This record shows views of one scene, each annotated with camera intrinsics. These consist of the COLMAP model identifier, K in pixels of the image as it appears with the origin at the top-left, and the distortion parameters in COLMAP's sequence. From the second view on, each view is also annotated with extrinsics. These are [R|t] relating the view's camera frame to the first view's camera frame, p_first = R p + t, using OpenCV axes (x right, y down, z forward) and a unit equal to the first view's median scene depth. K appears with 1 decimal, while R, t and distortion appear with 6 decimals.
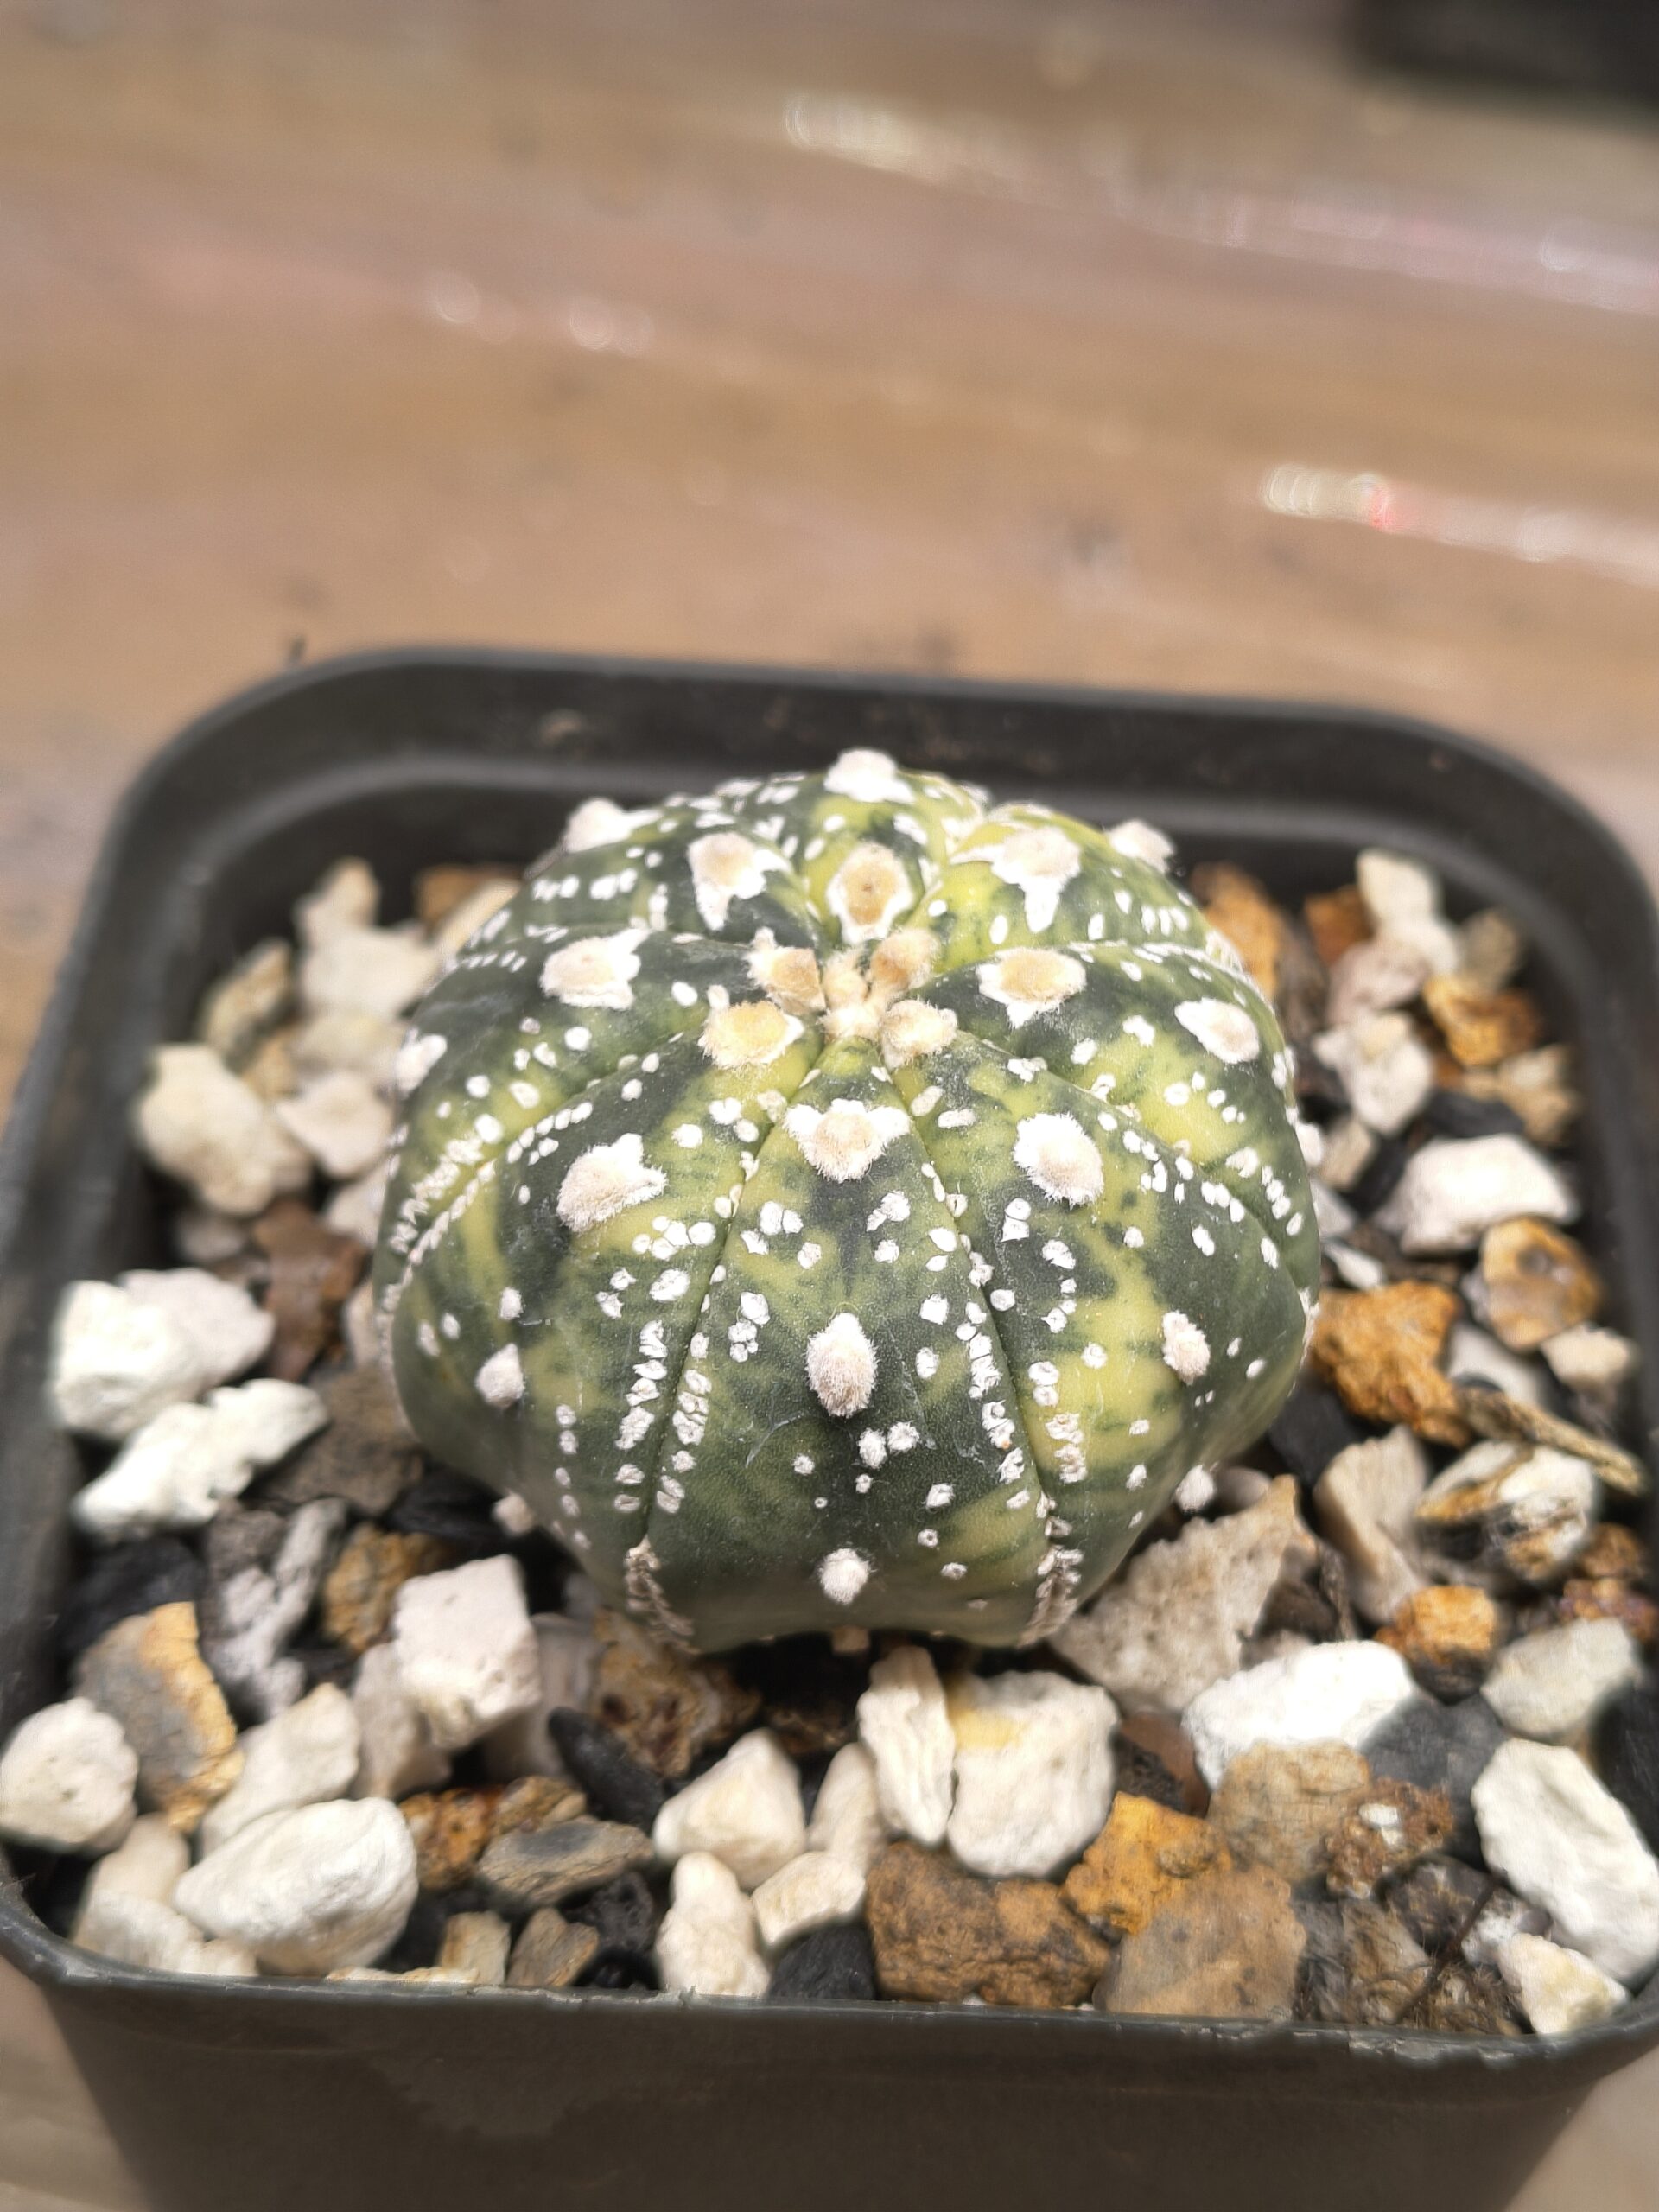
lens RADIAL K [[3072.0, 0, 829.5], [0, 3072.0, 1106.0], [0, 0, 1]] dist [0.006615, -0.027868]
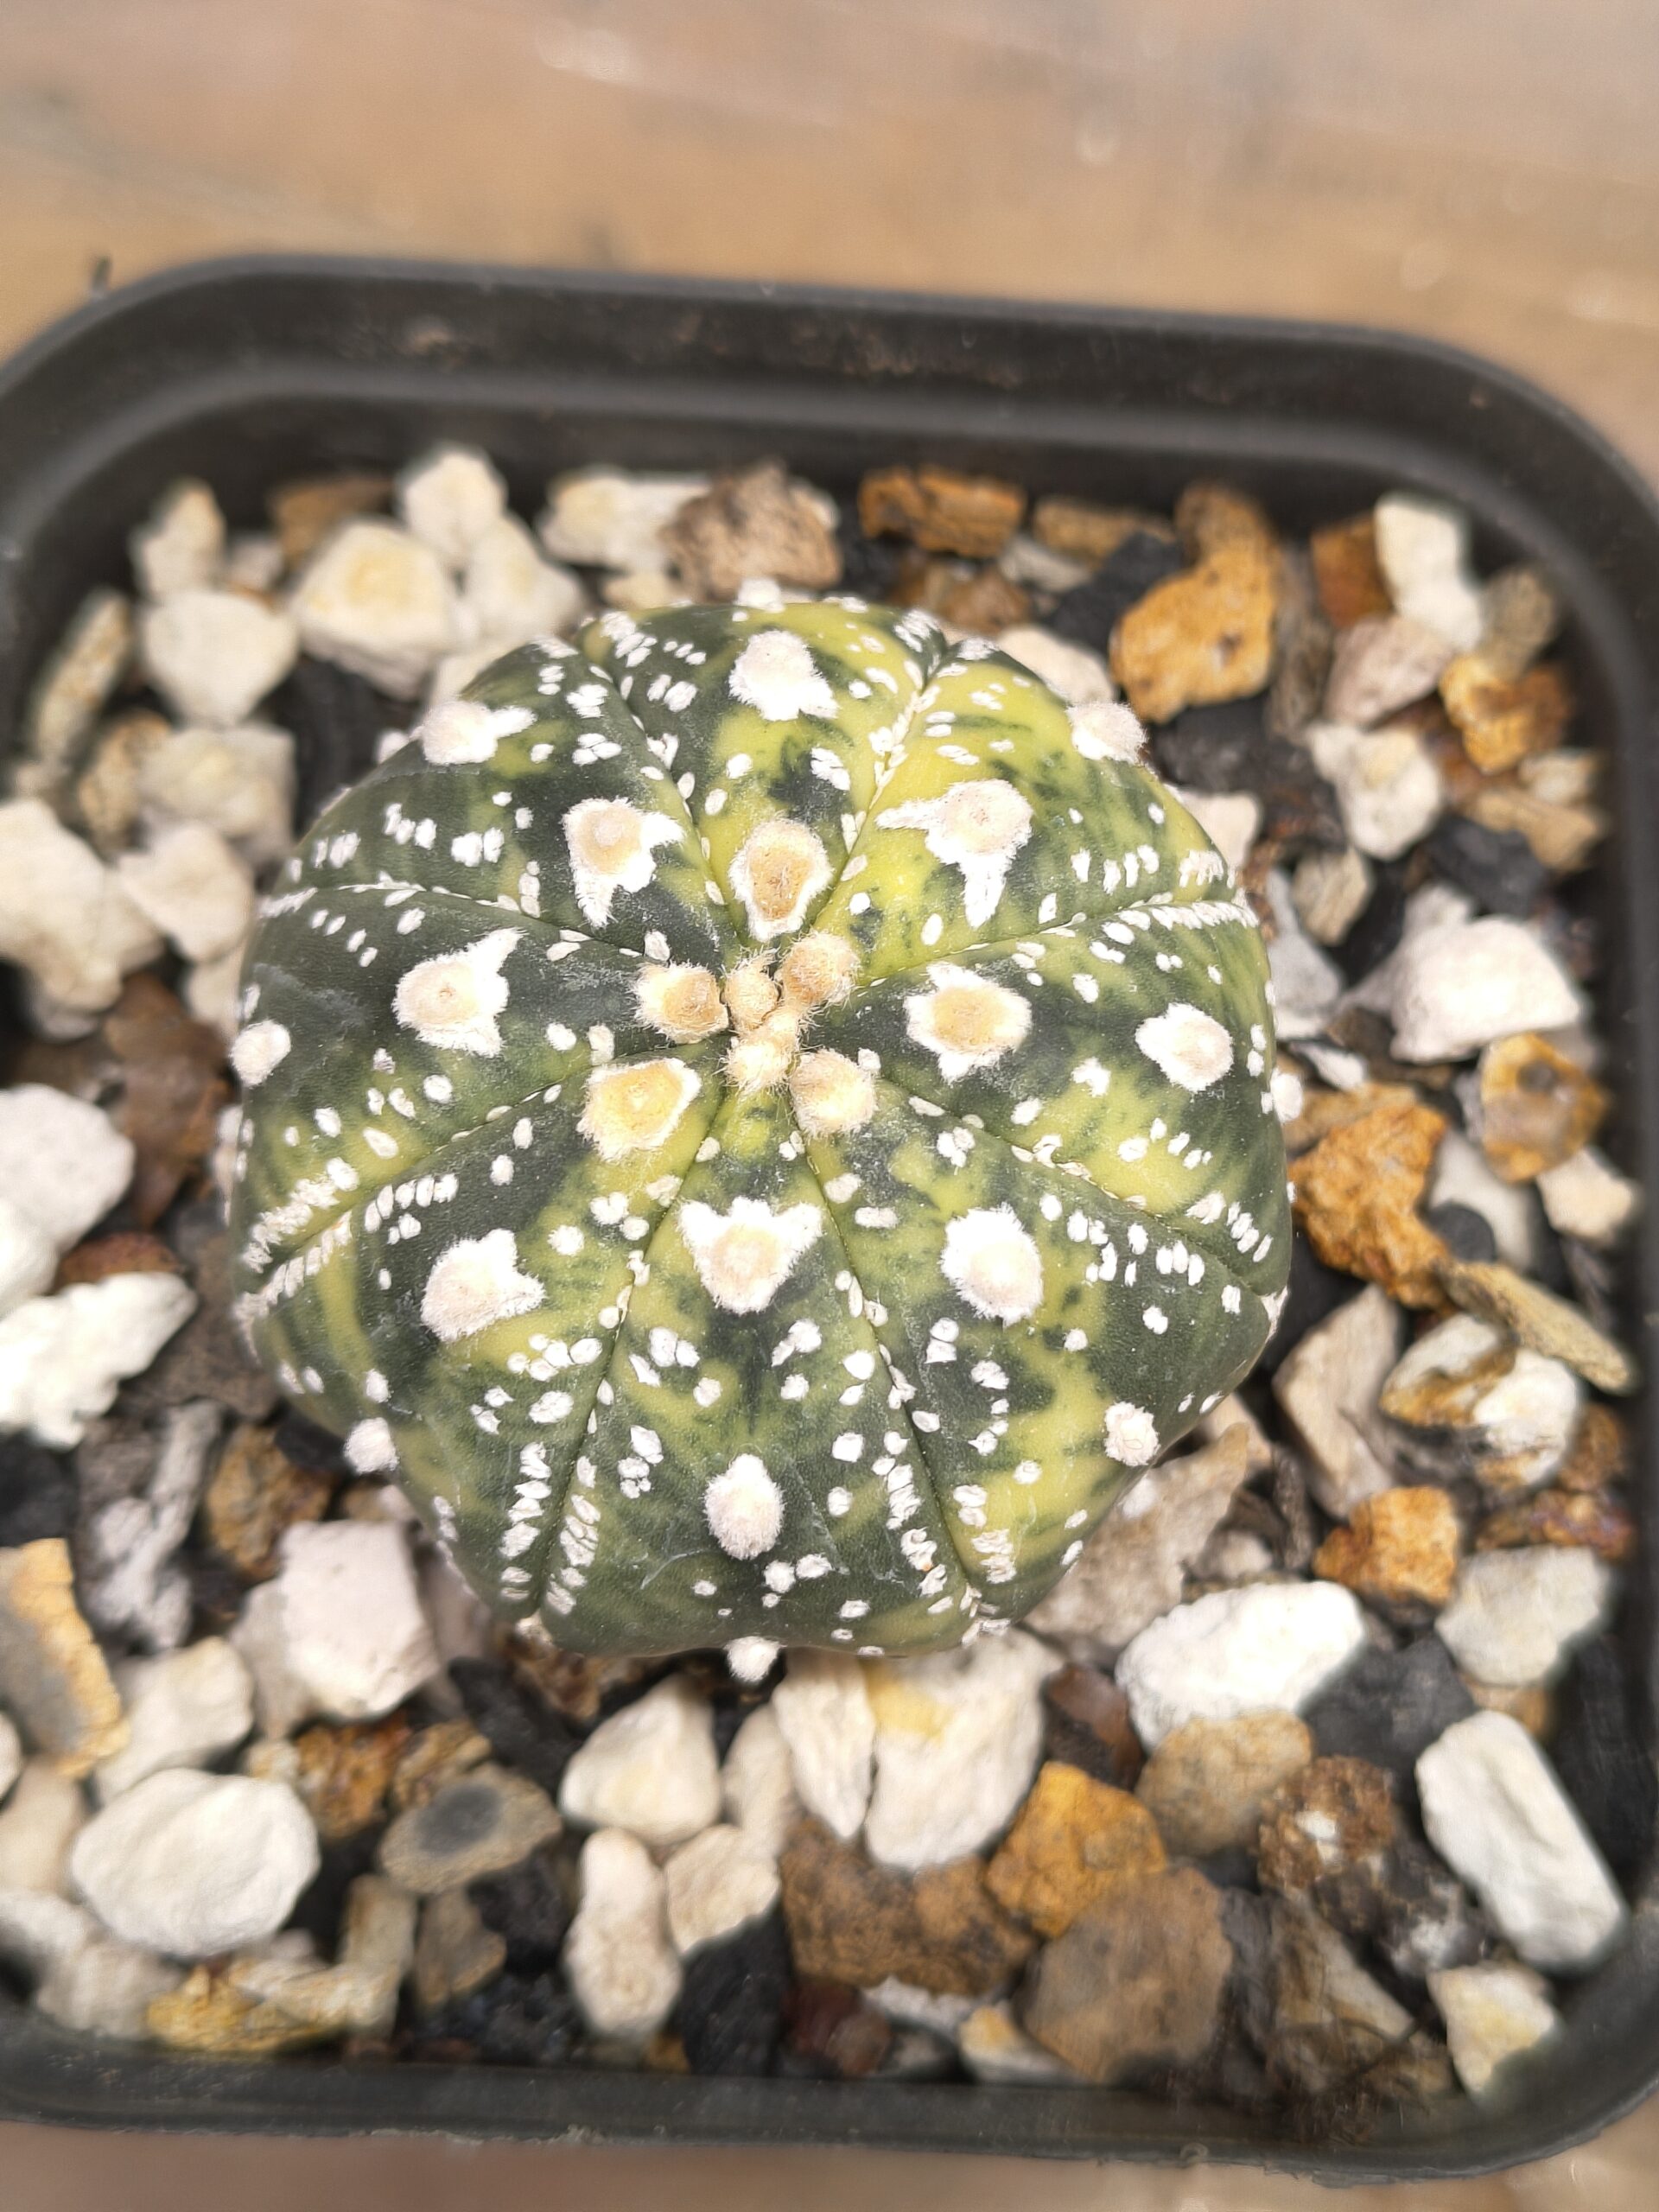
lens RADIAL K [[3124.1, 0, 789.3], [0, 3124.1, 1105.9], [0, 0, 1]] dist [-0.013713, -0.006855]
pose [[0.999963, -0.001722, -0.008414, 0.023315], [0.004868, 0.920791, 0.390026, -0.353620], [0.007076, -0.390052, 0.920765, 0.190667]]
